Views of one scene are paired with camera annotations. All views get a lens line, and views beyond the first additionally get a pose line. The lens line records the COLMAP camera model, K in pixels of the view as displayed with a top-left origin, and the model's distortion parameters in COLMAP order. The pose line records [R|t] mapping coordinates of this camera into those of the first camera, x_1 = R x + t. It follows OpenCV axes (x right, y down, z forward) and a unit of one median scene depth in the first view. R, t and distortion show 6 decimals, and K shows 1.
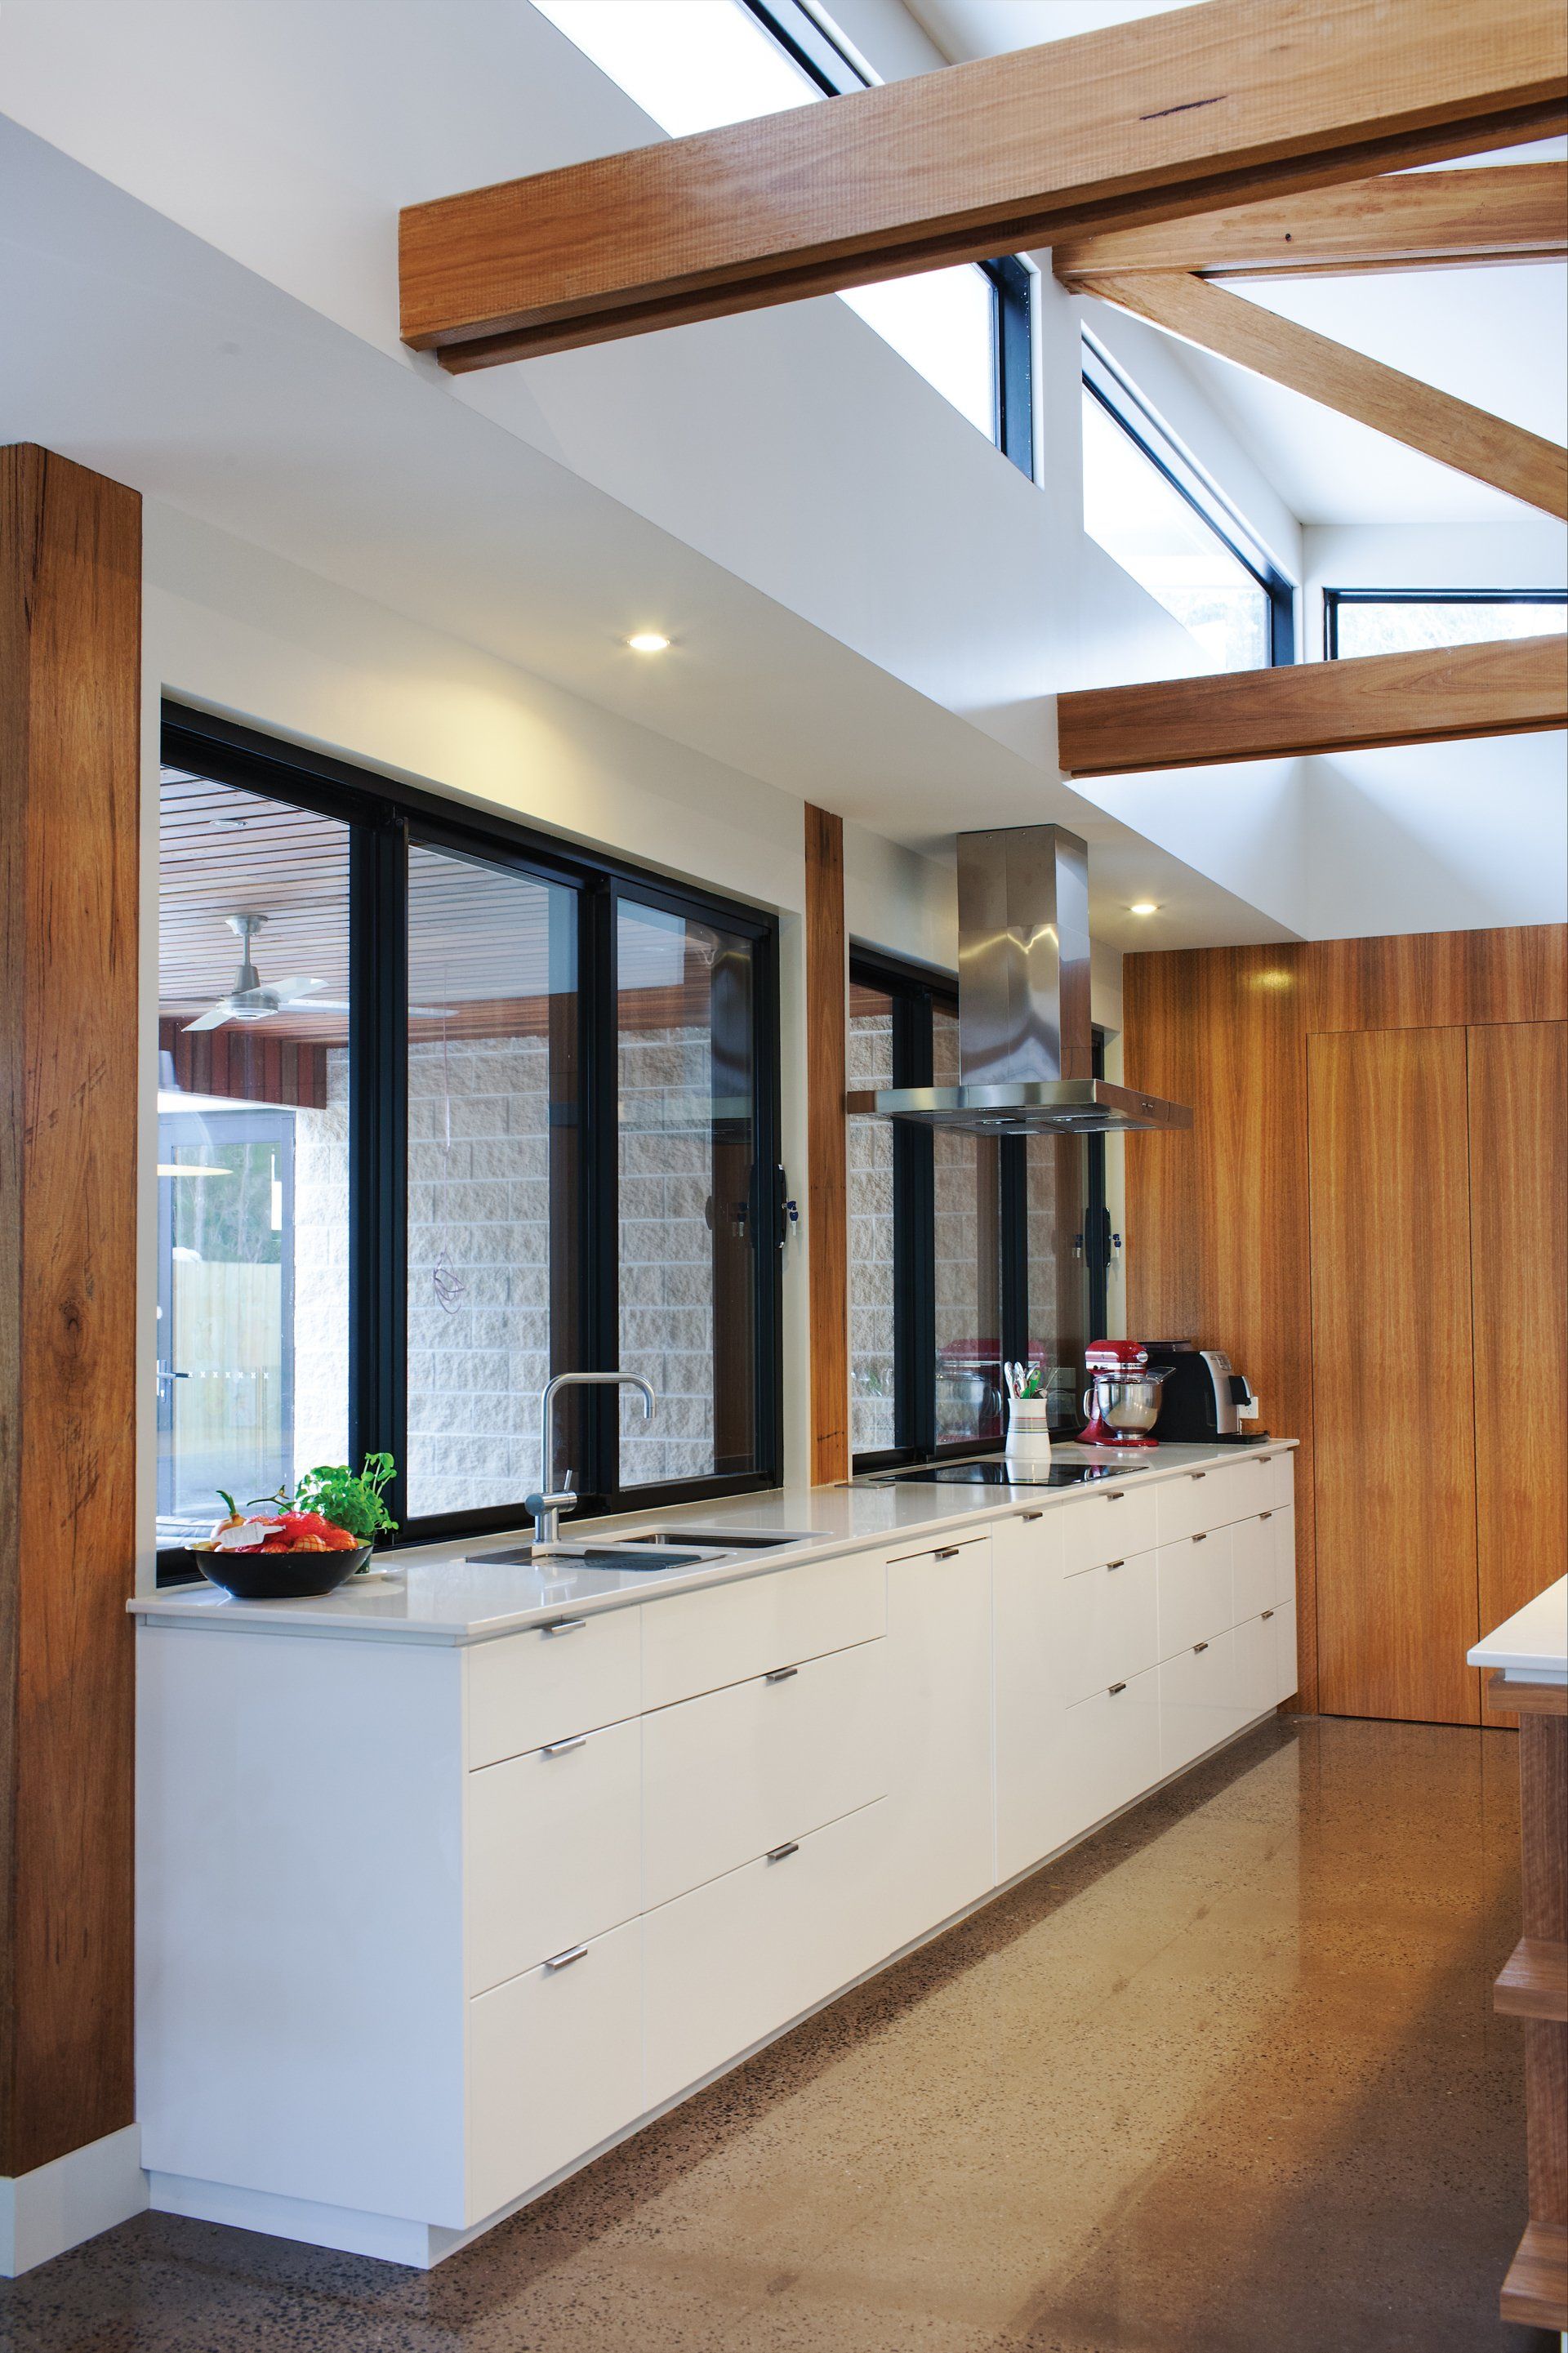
lens RADIAL K [[2546.1, 0, 668.4], [0, 2546.1, 1161.4], [0, 0, 1]] dist [0.003333, 0.000000]
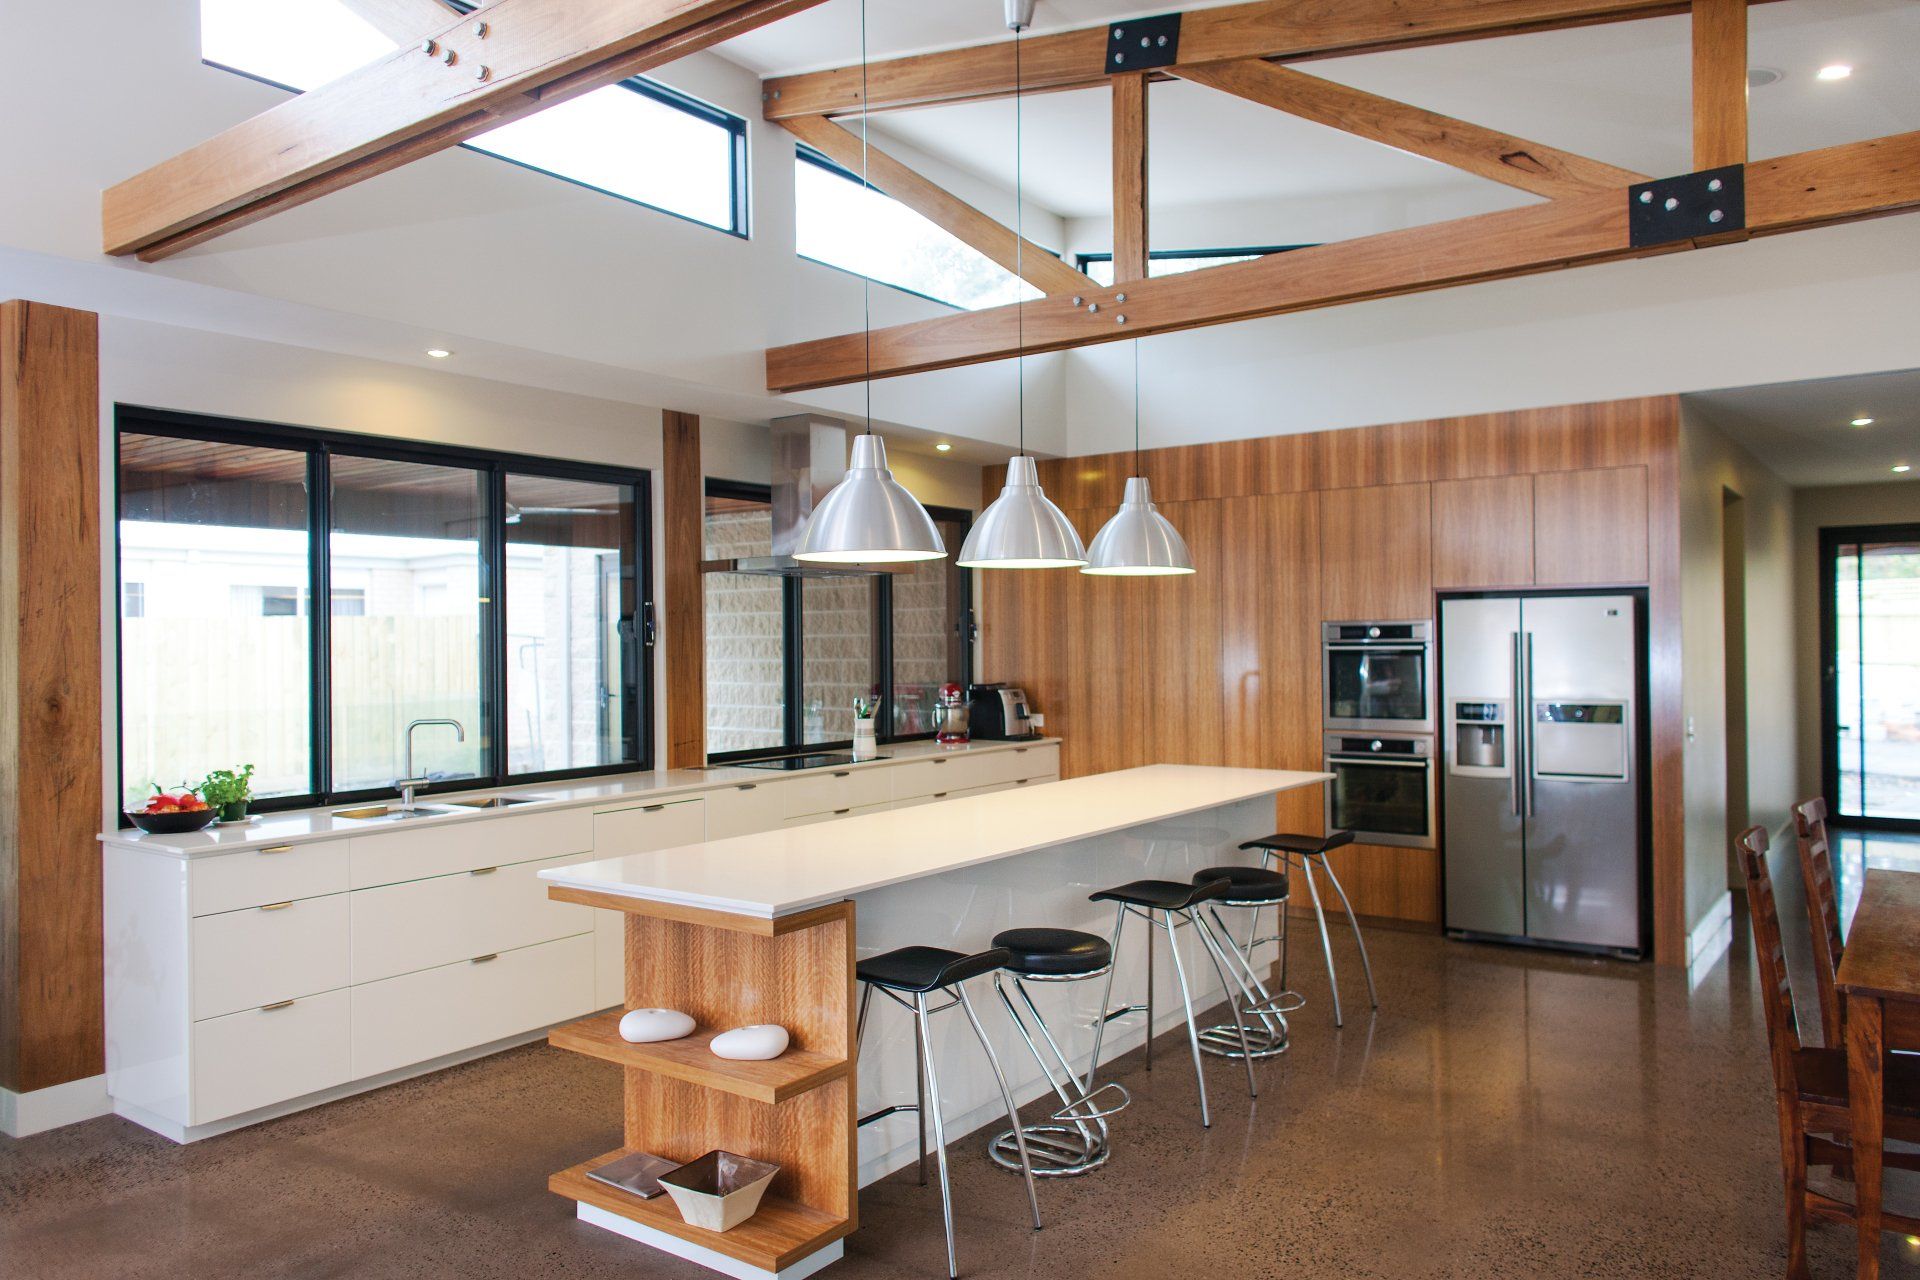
lens RADIAL K [[1446.0, 0, 812.5], [0, 1446.0, 632.9], [0, 0, 1]] dist [0.017993, -0.002631]
pose [[0.977880, -0.013093, -0.208756, 0.437996], [0.024130, 0.998437, 0.050408, -0.030926], [0.207770, -0.054330, 0.976668, -0.045539]]
